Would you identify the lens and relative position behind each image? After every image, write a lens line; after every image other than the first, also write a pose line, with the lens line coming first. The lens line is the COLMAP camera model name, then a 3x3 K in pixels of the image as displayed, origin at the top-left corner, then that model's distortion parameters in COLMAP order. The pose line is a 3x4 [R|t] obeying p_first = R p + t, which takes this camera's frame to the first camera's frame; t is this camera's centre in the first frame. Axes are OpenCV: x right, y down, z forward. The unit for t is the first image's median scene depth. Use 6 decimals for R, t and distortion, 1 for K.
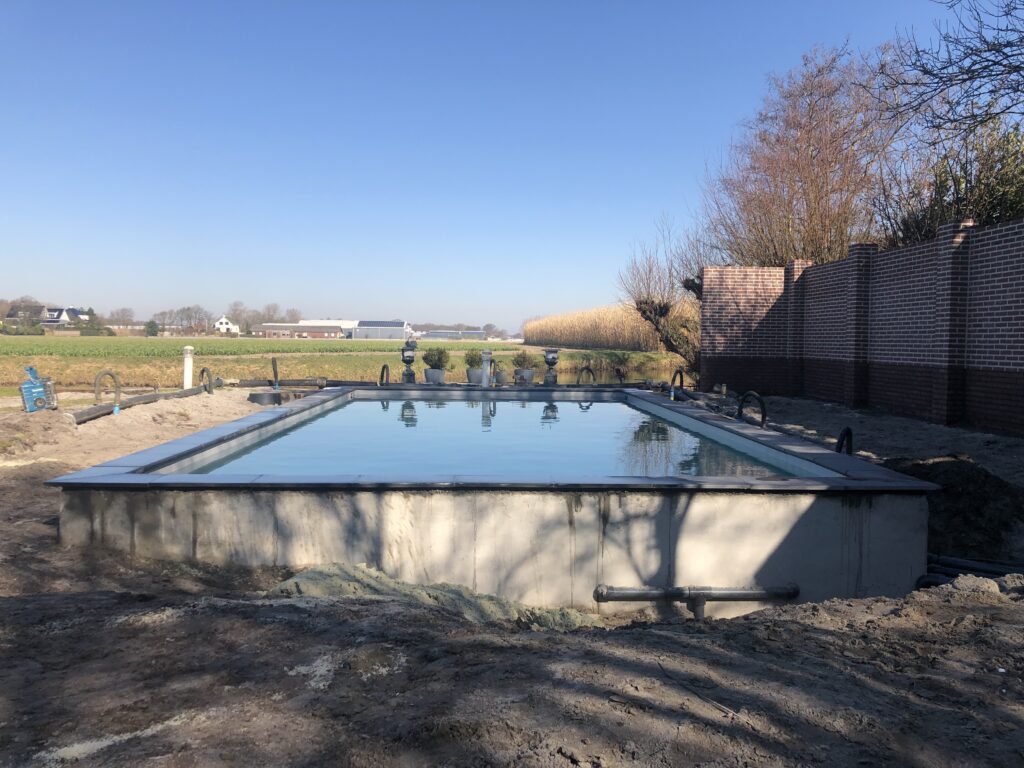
lens RADIAL K [[833.7, 0, 507.9], [0, 833.7, 380.8], [0, 0, 1]] dist [0.007965, -0.007699]
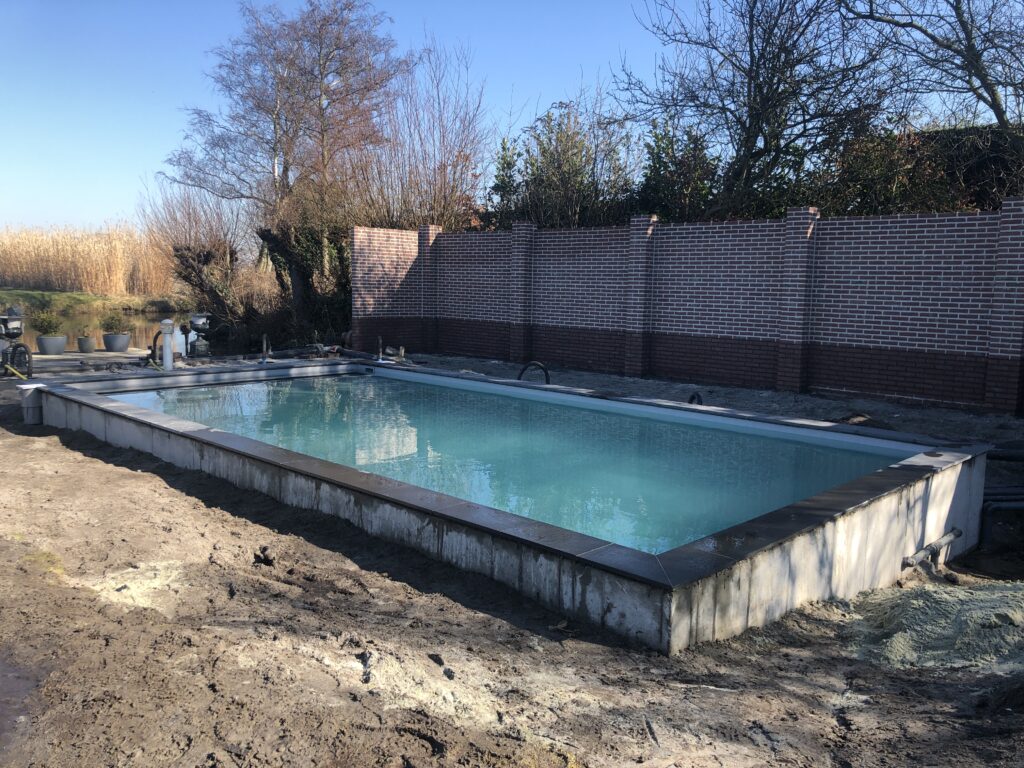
lens RADIAL K [[833.7, 0, 510.3], [0, 833.7, 384.3], [0, 0, 1]] dist [0.007965, -0.007699]
pose [[0.722692, -0.079873, 0.686539, -0.331096], [0.019708, 0.995278, 0.095046, -0.041805], [-0.690889, -0.055159, 0.720854, 0.147476]]
